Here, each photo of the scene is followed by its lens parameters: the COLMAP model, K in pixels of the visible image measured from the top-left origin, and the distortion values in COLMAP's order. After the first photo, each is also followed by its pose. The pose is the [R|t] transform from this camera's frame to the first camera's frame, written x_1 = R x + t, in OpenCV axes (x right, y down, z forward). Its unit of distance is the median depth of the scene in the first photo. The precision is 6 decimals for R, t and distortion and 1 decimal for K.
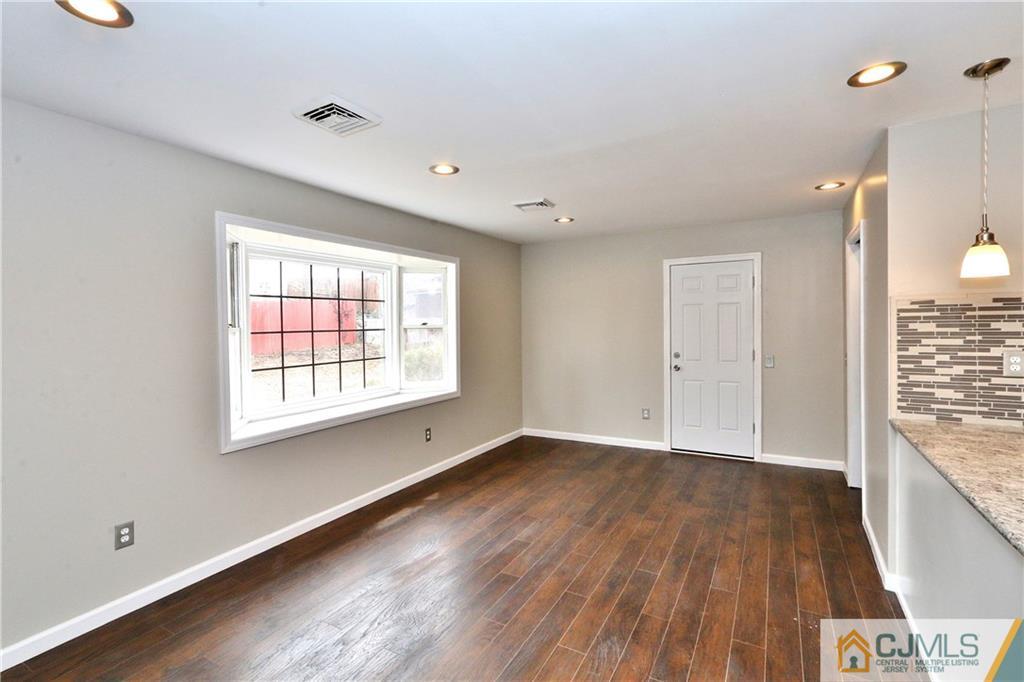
lens RADIAL K [[468.3, 0, 510.2], [0, 468.3, 329.9], [0, 0, 1]] dist [-0.013543, 0.000740]
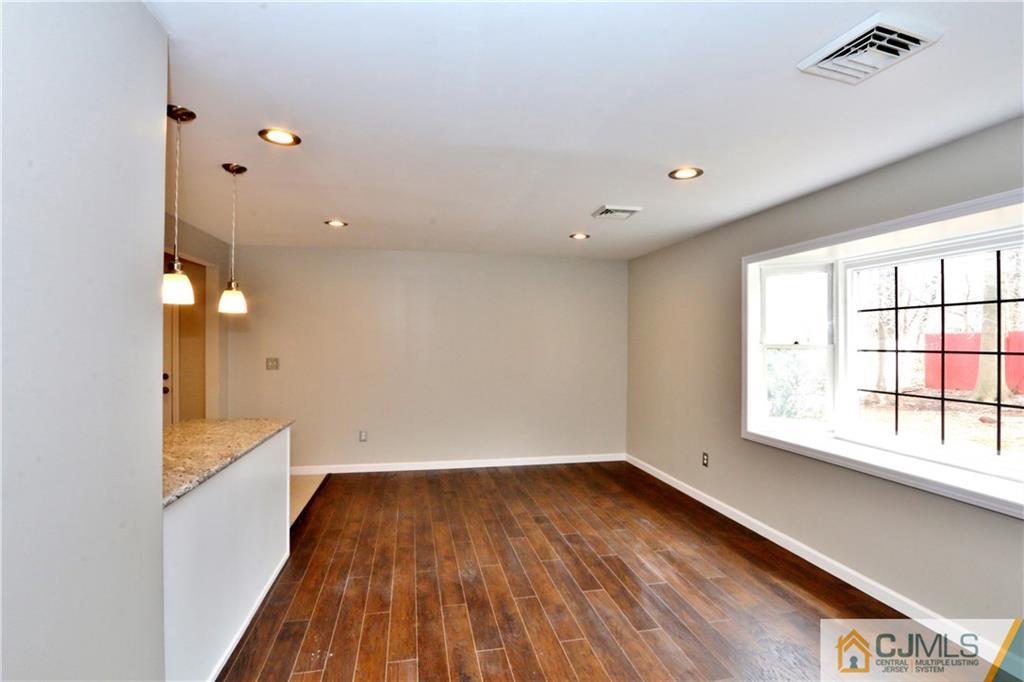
lens RADIAL K [[468.3, 0, 507.6], [0, 468.3, 337.8], [0, 0, 1]] dist [-0.013543, 0.000740]
pose [[-0.750853, 0.008994, -0.660408, 0.866274], [-0.001511, 0.999881, 0.015336, -0.045849], [0.660468, 0.012513, -0.750750, 1.747279]]
